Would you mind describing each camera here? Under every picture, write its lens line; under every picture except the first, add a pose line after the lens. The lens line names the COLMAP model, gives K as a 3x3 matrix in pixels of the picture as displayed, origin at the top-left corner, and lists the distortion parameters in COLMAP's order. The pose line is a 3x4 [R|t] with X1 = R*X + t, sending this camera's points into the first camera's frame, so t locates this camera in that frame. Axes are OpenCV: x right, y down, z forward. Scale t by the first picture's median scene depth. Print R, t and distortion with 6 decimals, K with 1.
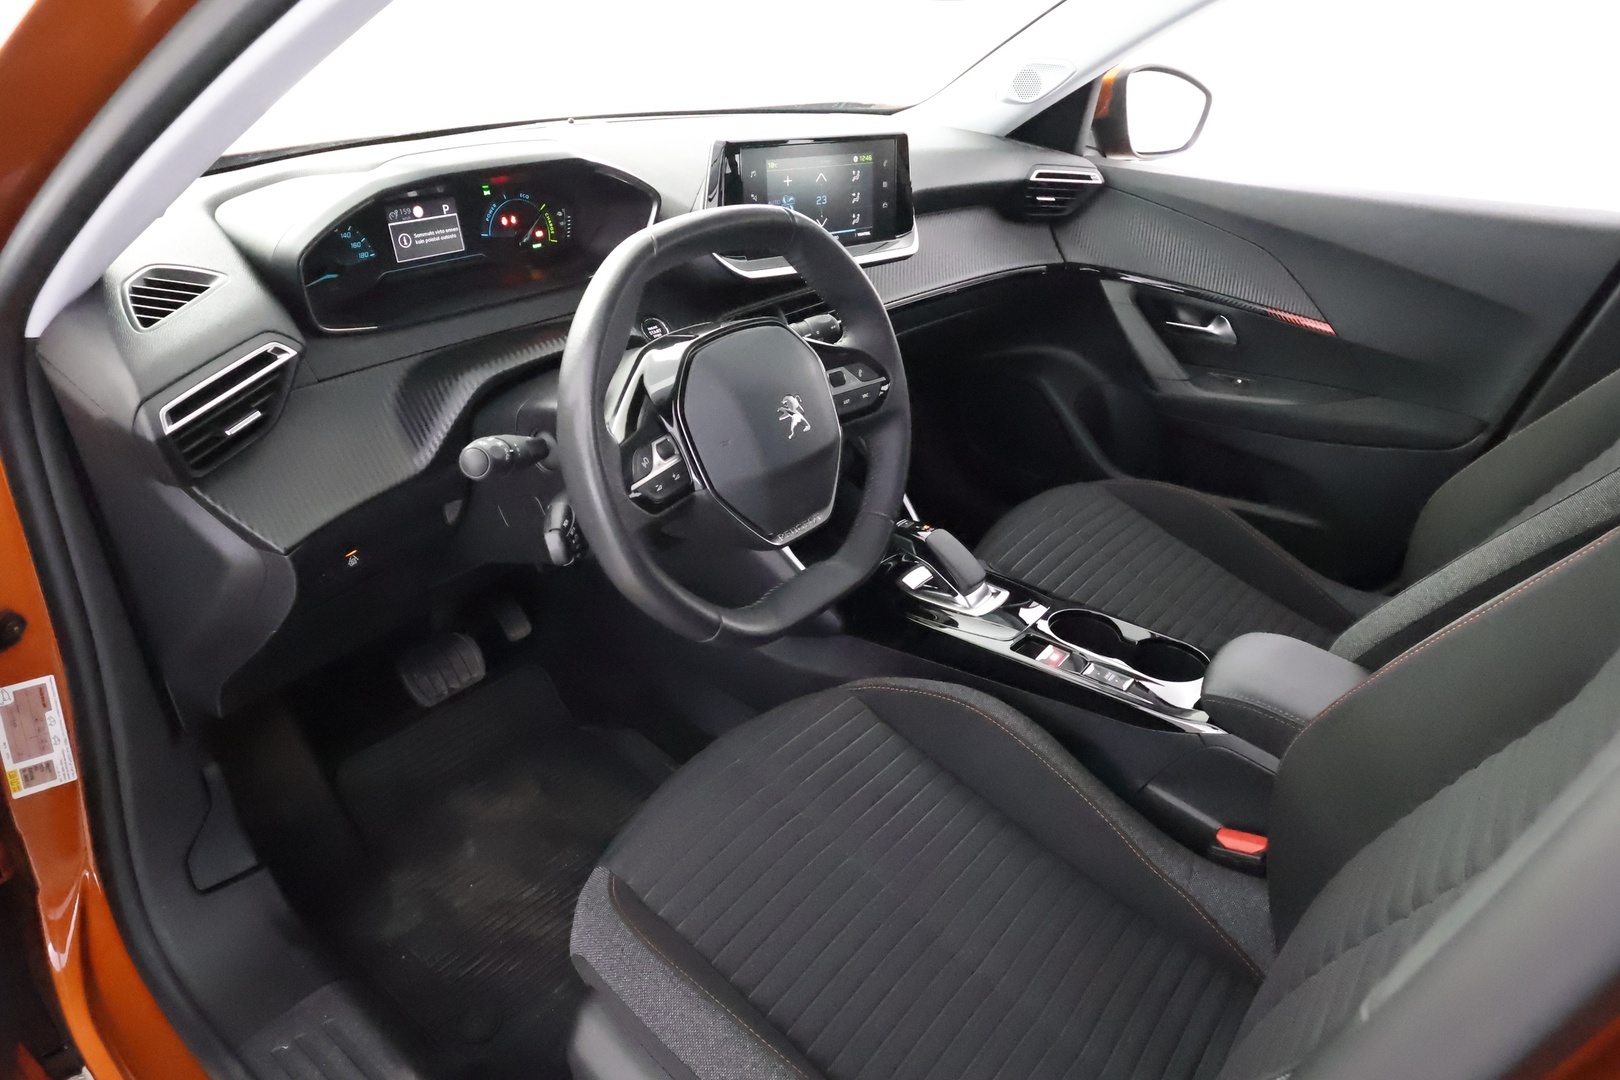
lens RADIAL K [[1030.6, 0, 810.0], [0, 1030.6, 540.0], [0, 0, 1]] dist [-0.000199, 0.000485]
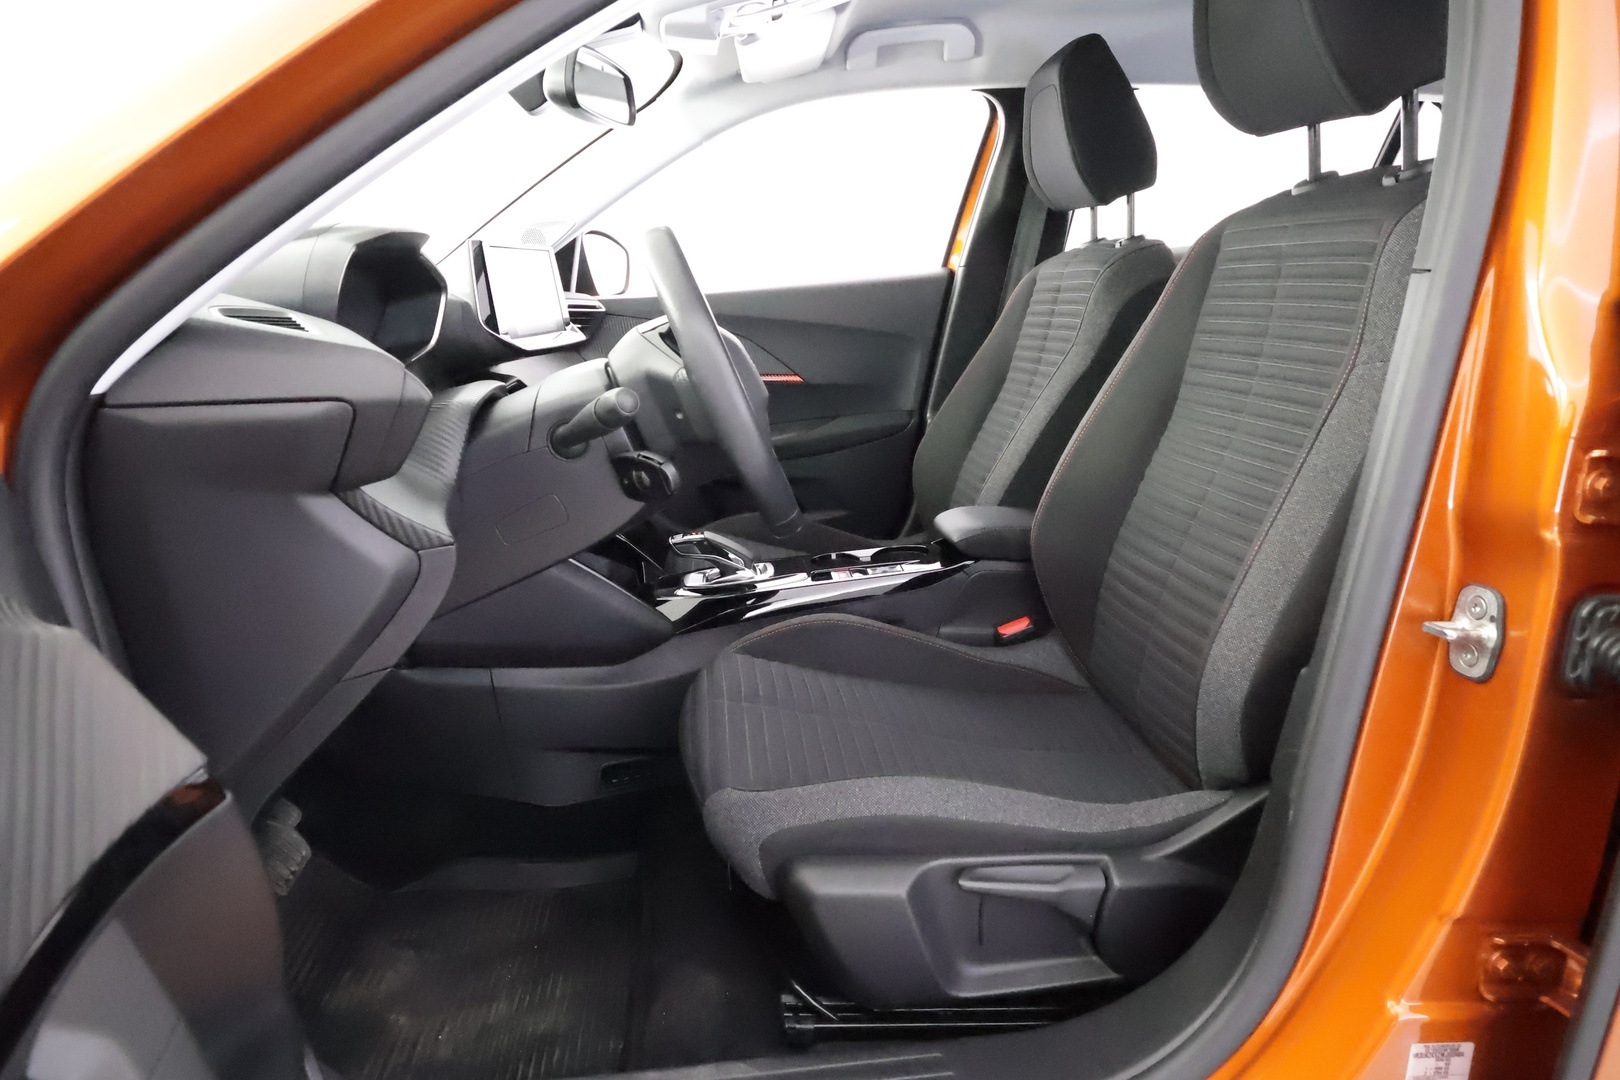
lens RADIAL K [[1030.6, 0, 810.0], [0, 1030.6, 540.0], [0, 0, 1]] dist [-0.000199, 0.000485]
pose [[0.699619, -0.244366, 0.671431, -0.494738], [0.386730, 0.919664, -0.068256, 0.102041], [-0.600811, 0.307415, 0.737917, 0.010348]]
